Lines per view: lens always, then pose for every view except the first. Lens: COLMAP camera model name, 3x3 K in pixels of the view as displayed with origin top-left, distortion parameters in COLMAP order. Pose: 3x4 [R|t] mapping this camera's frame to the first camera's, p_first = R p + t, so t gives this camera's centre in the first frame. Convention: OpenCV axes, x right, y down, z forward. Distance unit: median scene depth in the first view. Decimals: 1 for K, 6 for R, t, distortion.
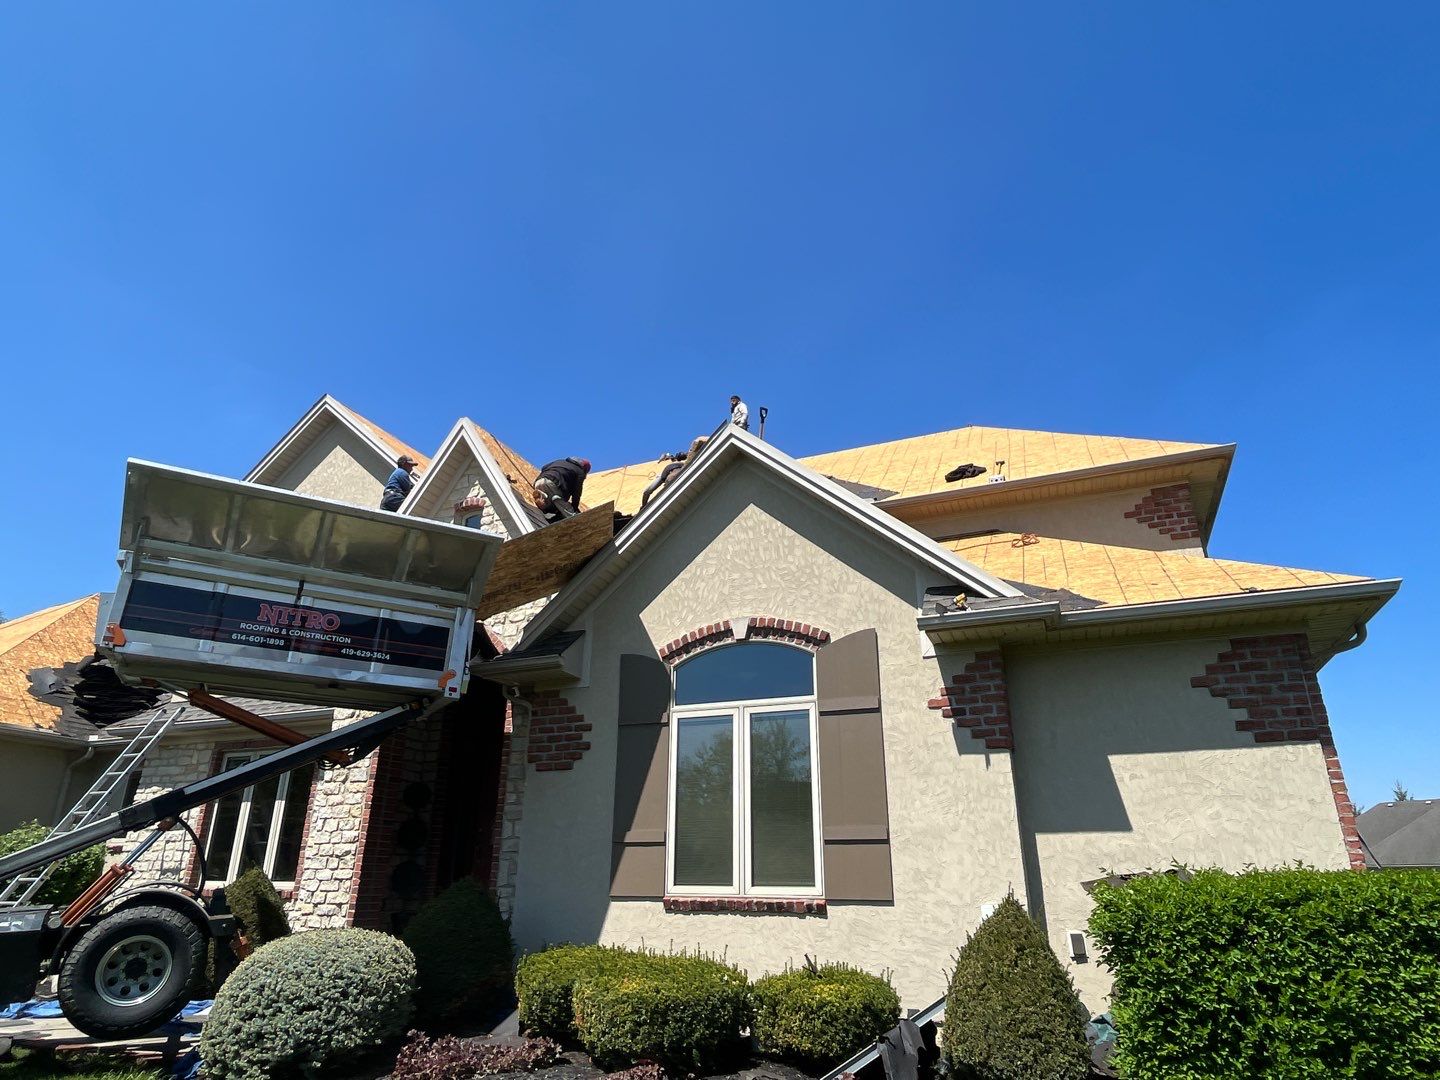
lens RADIAL K [[831.2, 0, 716.2], [0, 831.2, 527.7], [0, 0, 1]] dist [0.002120, -0.000144]
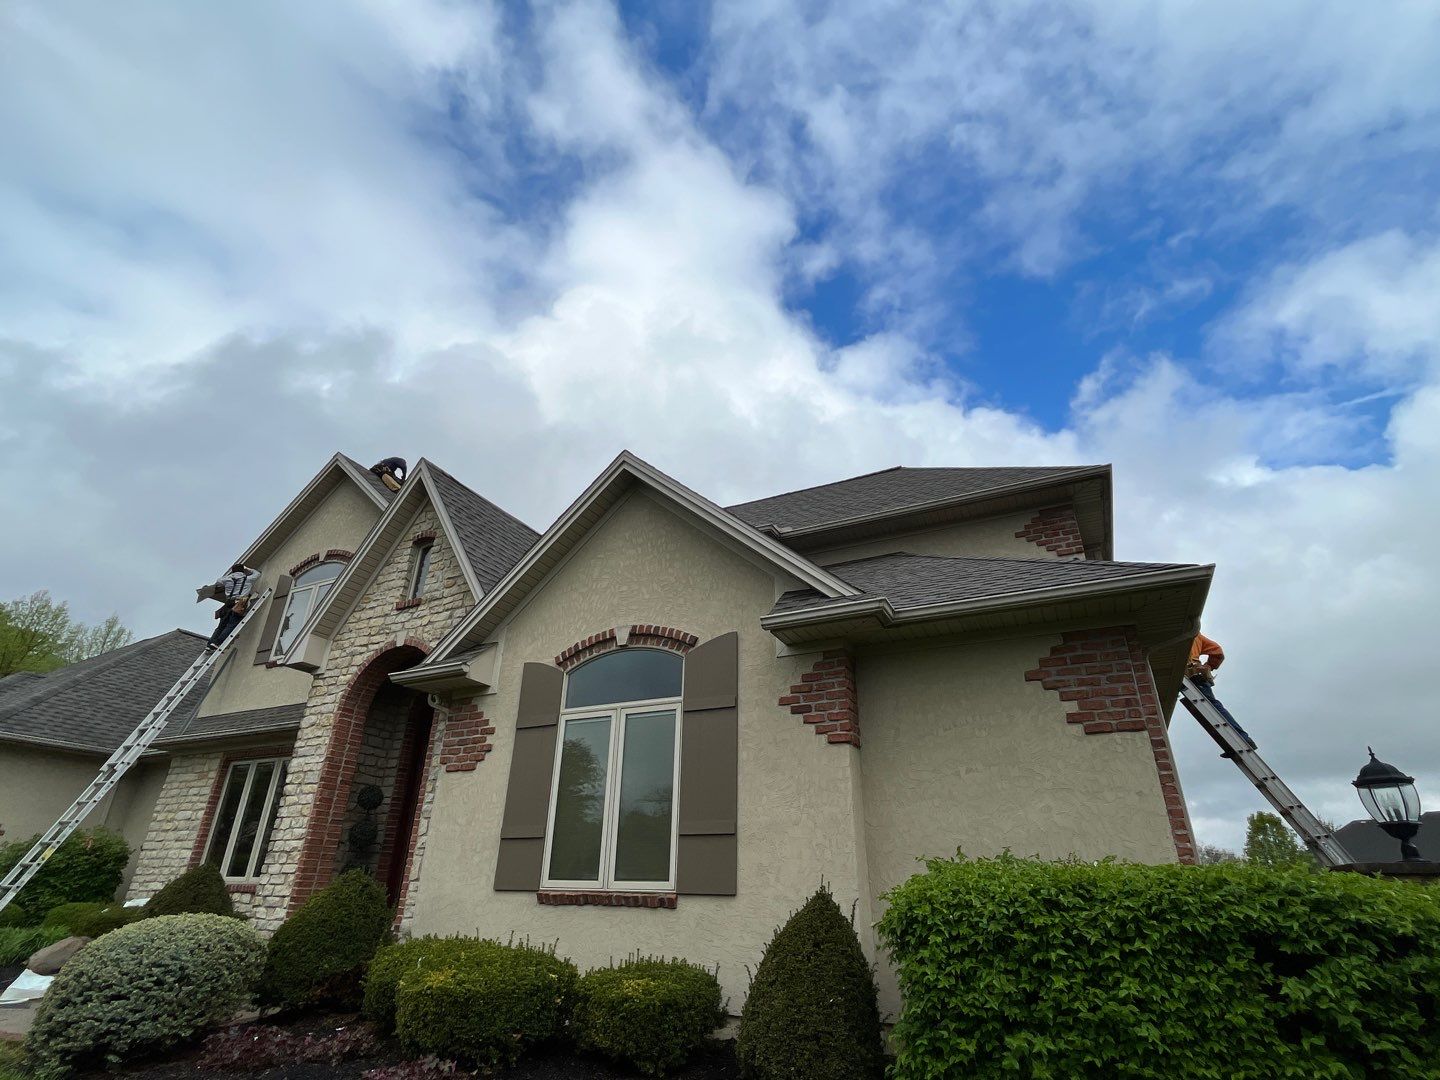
lens RADIAL K [[691.2, 0, 720.0], [0, 691.2, 540.0], [0, 0, 1]] dist [0.000118, 0.000745]
pose [[0.998300, -0.019967, -0.054760, 0.233561], [0.016576, 0.997957, -0.061703, 0.061922], [0.055880, 0.060690, 0.996591, 0.120078]]
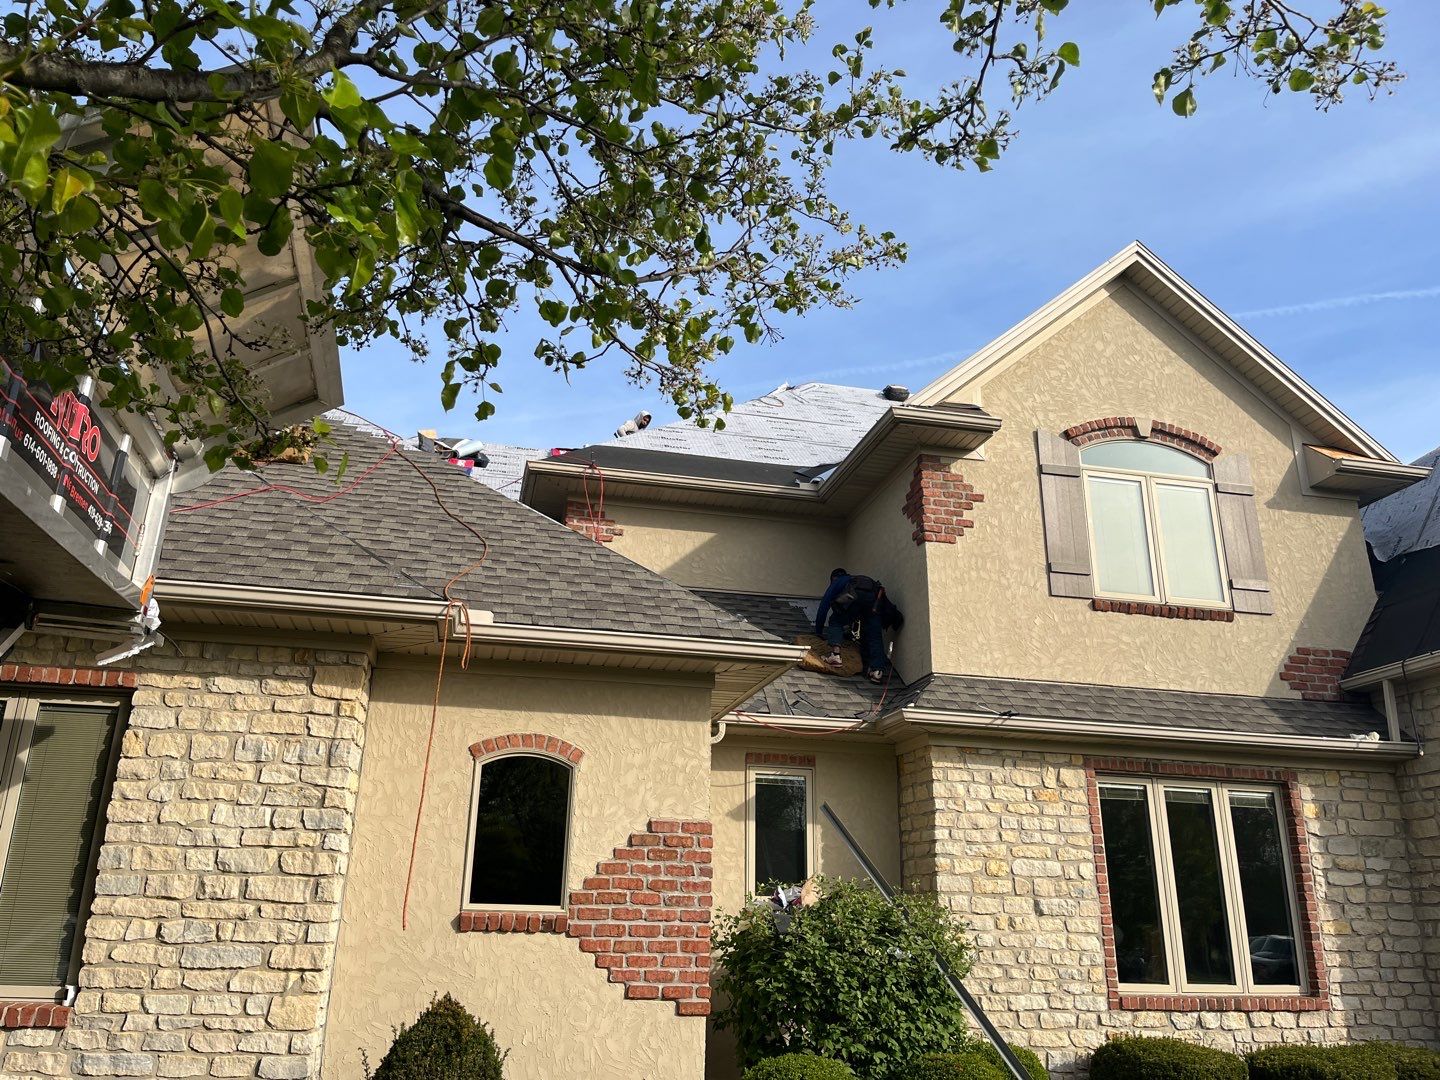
lens RADIAL K [[1059.1, 0, 680.9], [0, 1059.1, 540.4], [0, 0, 1]] dist [0.077585, -0.096646]
pose [[0.819504, 0.204265, 0.535433, -2.191567], [-0.241596, 0.970377, -0.000421, 0.293660], [-0.519658, -0.129013, 0.844577, 0.853131]]
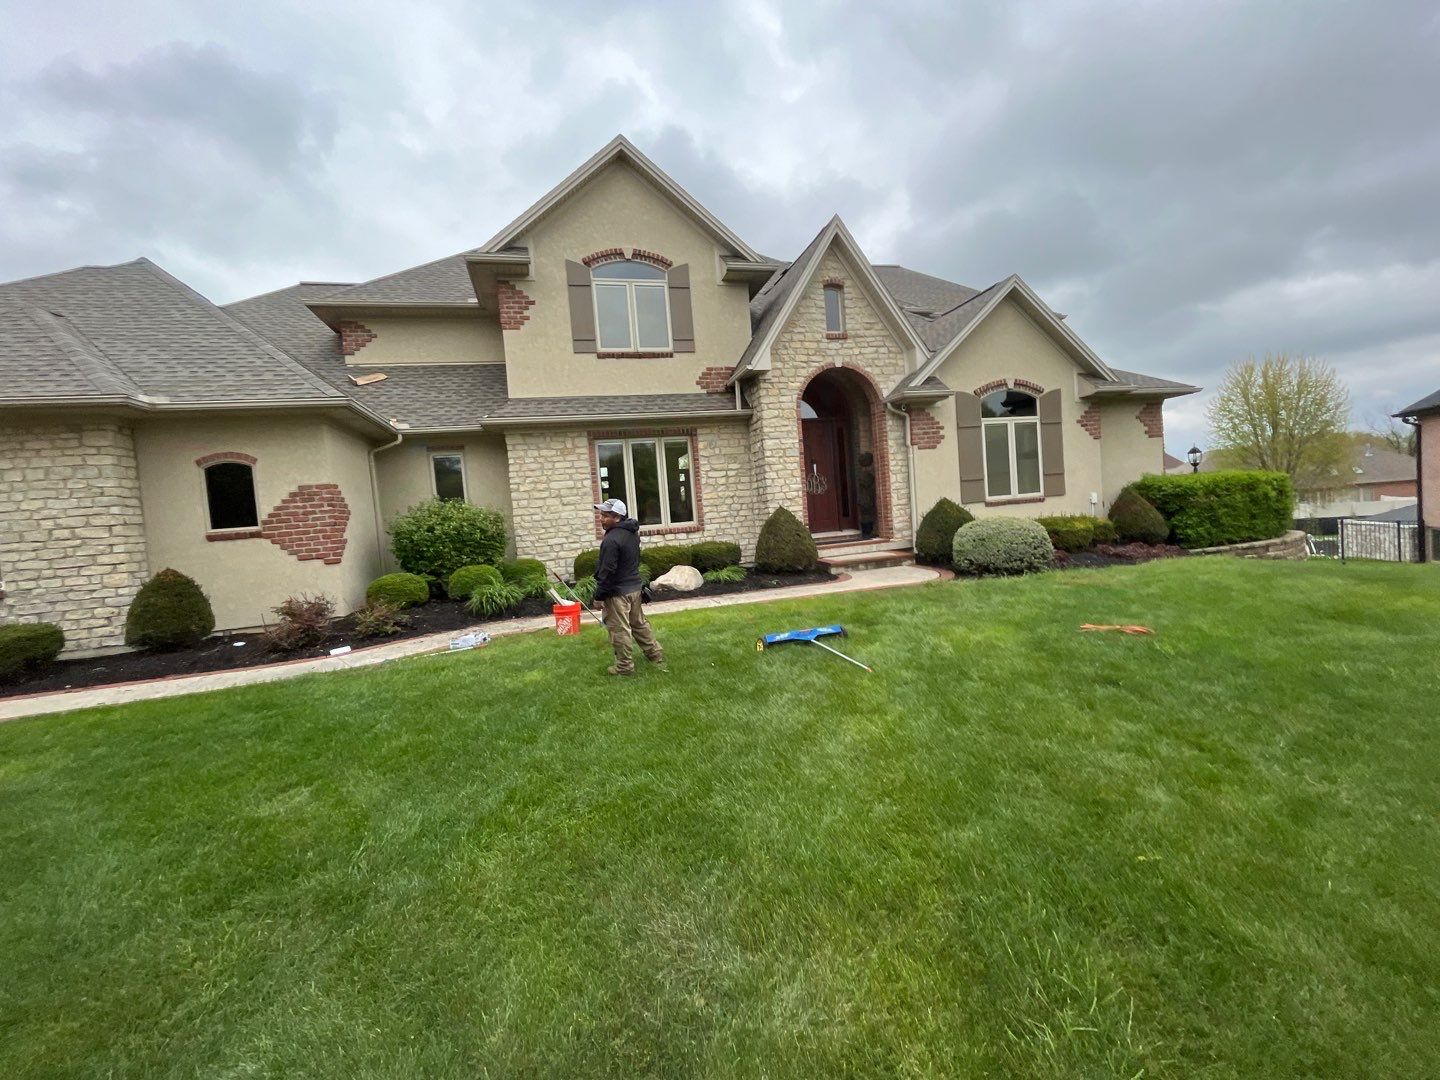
lens RADIAL K [[581.2, 0, 714.1], [0, 581.2, 535.4], [0, 0, 1]] dist [-0.000963, -0.000119]
pose [[0.778533, -0.090825, 0.620997, -1.727815], [-0.161534, 0.927139, 0.338112, 0.115130], [-0.606460, -0.363544, 0.707137, 0.299758]]
